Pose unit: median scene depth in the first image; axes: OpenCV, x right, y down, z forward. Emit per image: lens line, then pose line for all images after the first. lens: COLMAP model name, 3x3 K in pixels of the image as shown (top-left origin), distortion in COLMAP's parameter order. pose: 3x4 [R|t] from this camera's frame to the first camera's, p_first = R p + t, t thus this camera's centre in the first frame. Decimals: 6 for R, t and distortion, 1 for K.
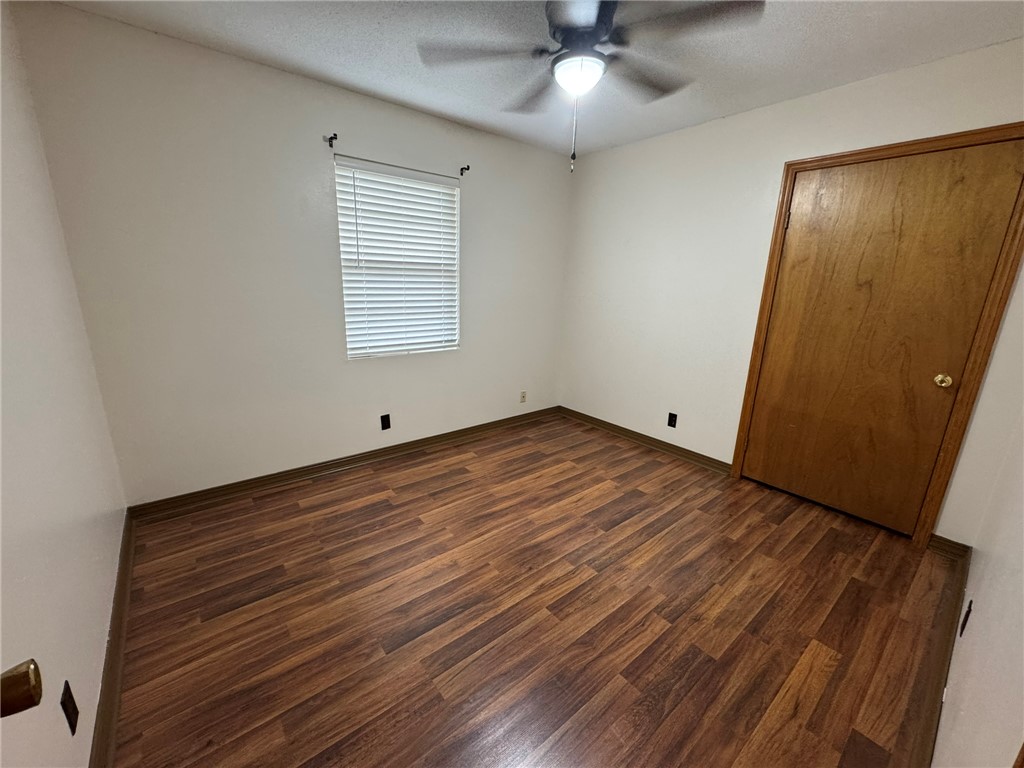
lens RADIAL K [[408.8, 0, 510.7], [0, 408.8, 382.1], [0, 0, 1]] dist [-0.003714, 0.000405]
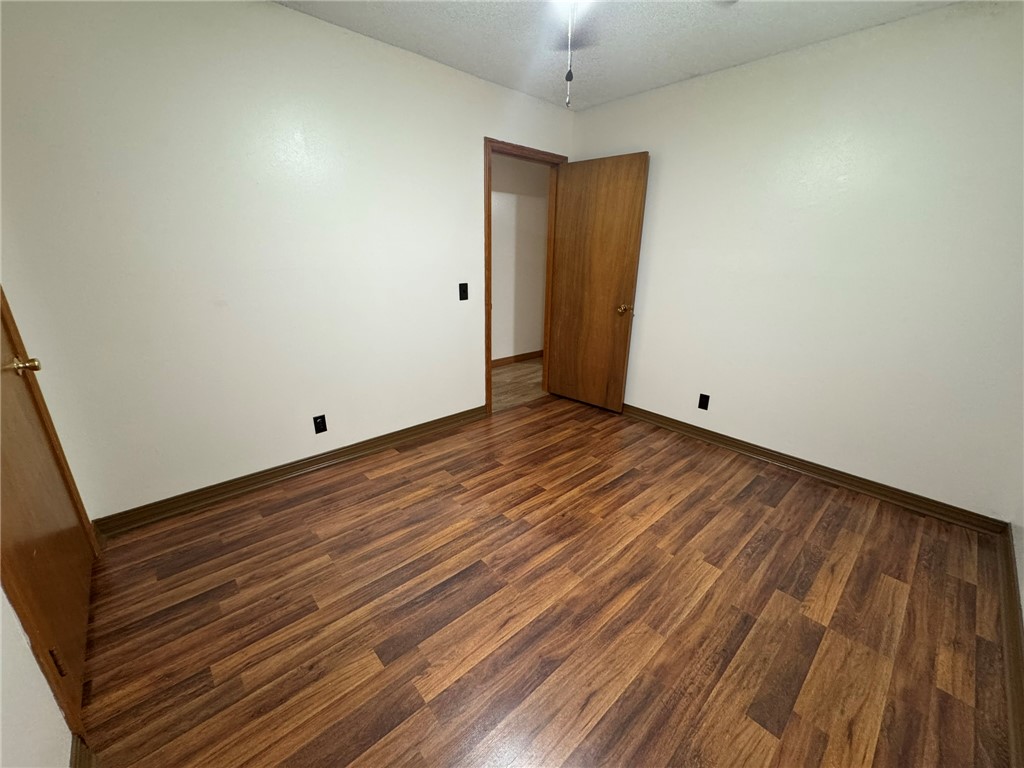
lens RADIAL K [[408.8, 0, 510.7], [0, 408.8, 382.1], [0, 0, 1]] dist [-0.003714, 0.000405]
pose [[-0.997134, -0.023419, -0.071933, 0.257954], [-0.058224, 0.844681, 0.532094, -0.393872], [0.048299, 0.534758, -0.843624, 1.609813]]
